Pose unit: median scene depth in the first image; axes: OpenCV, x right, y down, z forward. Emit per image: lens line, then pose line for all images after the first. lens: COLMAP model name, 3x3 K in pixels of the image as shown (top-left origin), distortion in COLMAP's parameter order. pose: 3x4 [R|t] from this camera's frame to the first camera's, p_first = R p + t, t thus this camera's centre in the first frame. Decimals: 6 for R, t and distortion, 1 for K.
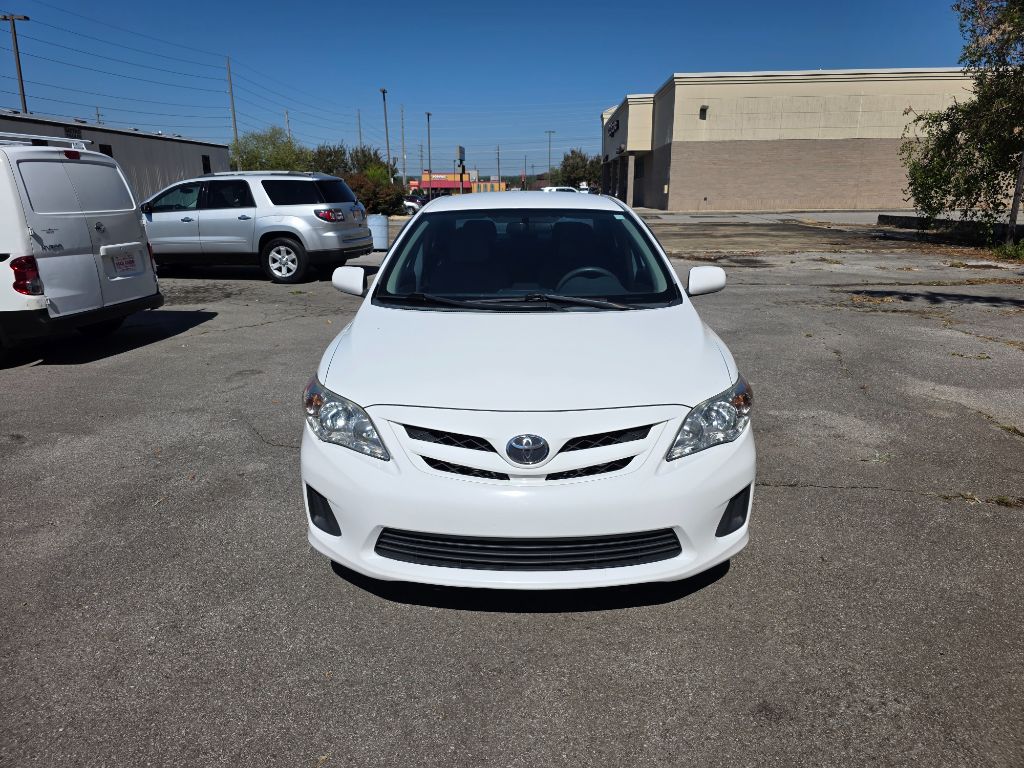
lens RADIAL K [[683.9, 0, 515.9], [0, 683.9, 386.9], [0, 0, 1]] dist [0.050851, -0.043111]
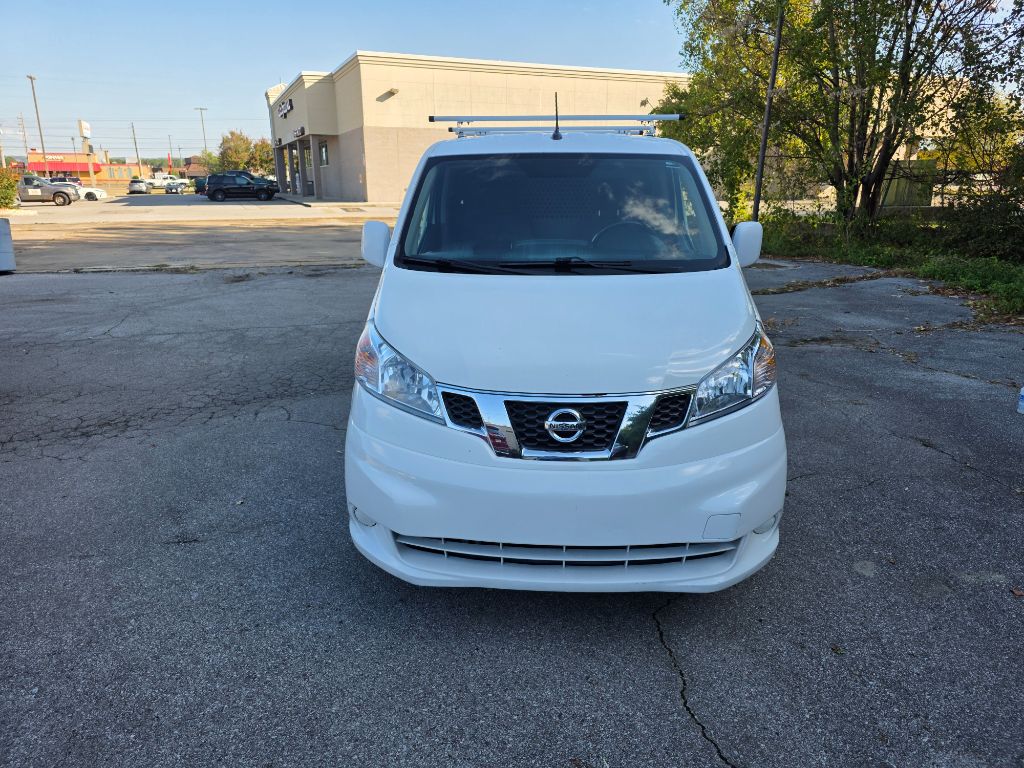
lens RADIAL K [[683.9, 0, 514.4], [0, 683.9, 382.6], [0, 0, 1]] dist [0.050851, -0.043111]
pose [[0.895738, -0.119218, 0.428300, -0.022461], [0.114700, 0.992731, 0.036446, -0.025920], [-0.429532, 0.016480, 0.902901, 0.084818]]
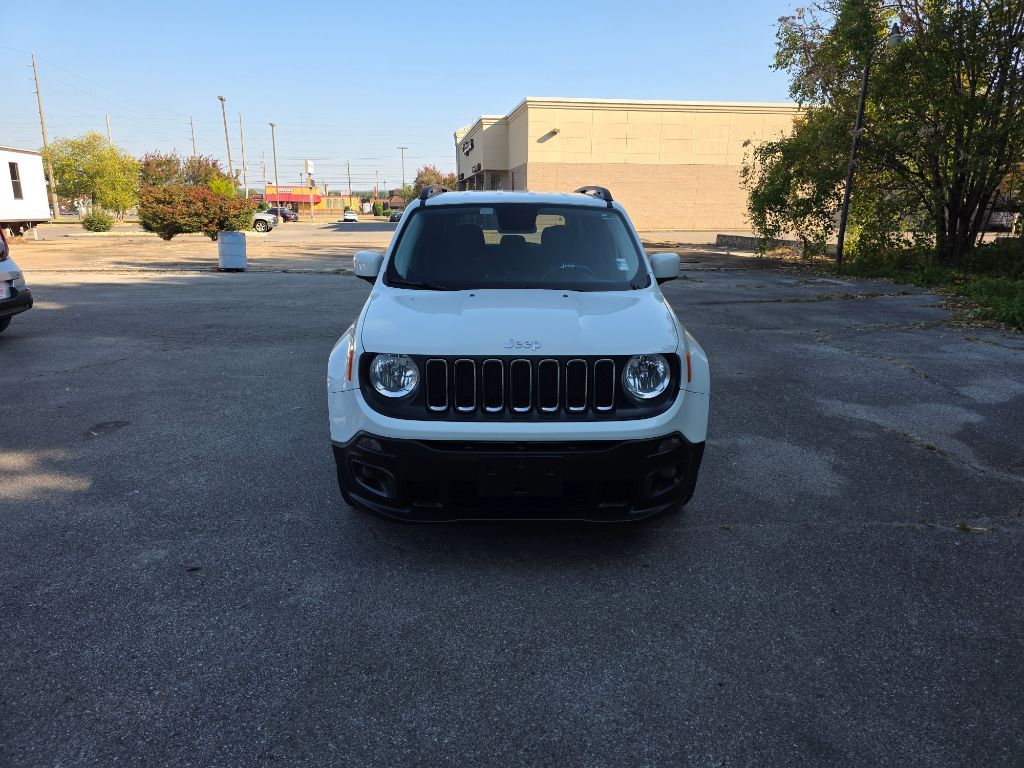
lens RADIAL K [[683.9, 0, 519.8], [0, 683.9, 383.3], [0, 0, 1]] dist [0.050851, -0.043111]
pose [[0.977310, -0.039756, 0.208051, -0.009502], [0.045410, 0.998716, -0.022465, -0.003667], [-0.206891, 0.031402, 0.977860, 0.009443]]
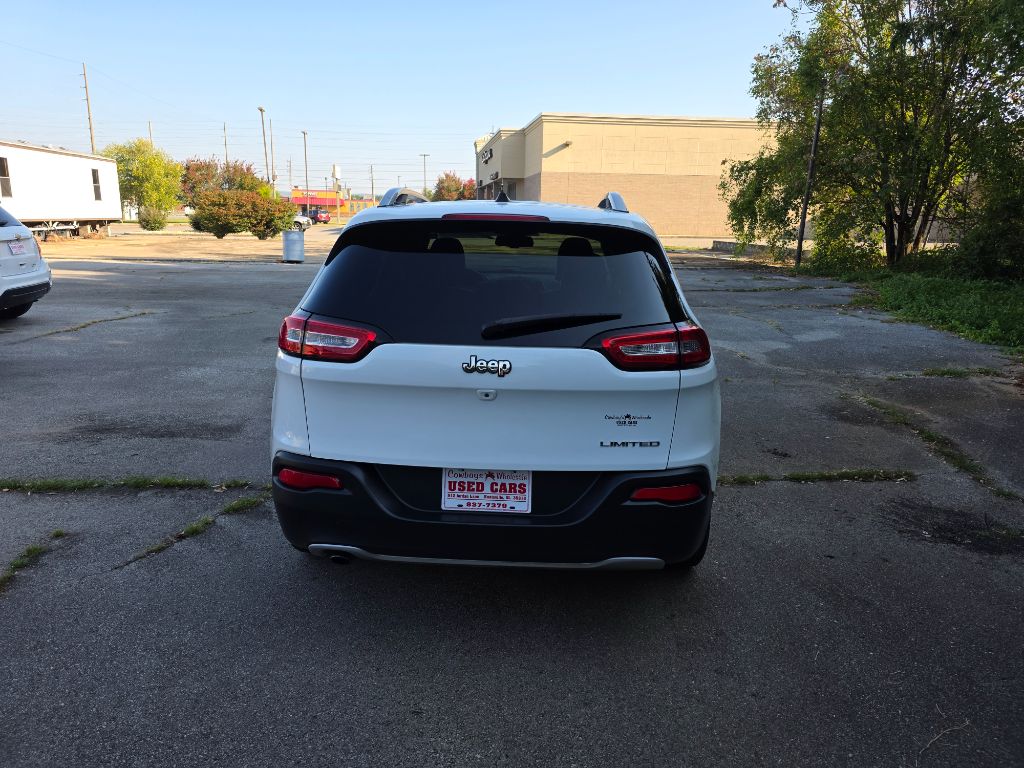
lens RADIAL K [[683.9, 0, 505.7], [0, 683.9, 383.2], [0, 0, 1]] dist [0.050851, -0.043111]
pose [[0.985585, -0.015240, 0.168494, -0.019439], [0.020767, 0.999301, -0.031088, 0.015604], [-0.167903, 0.034139, 0.985212, -0.060846]]
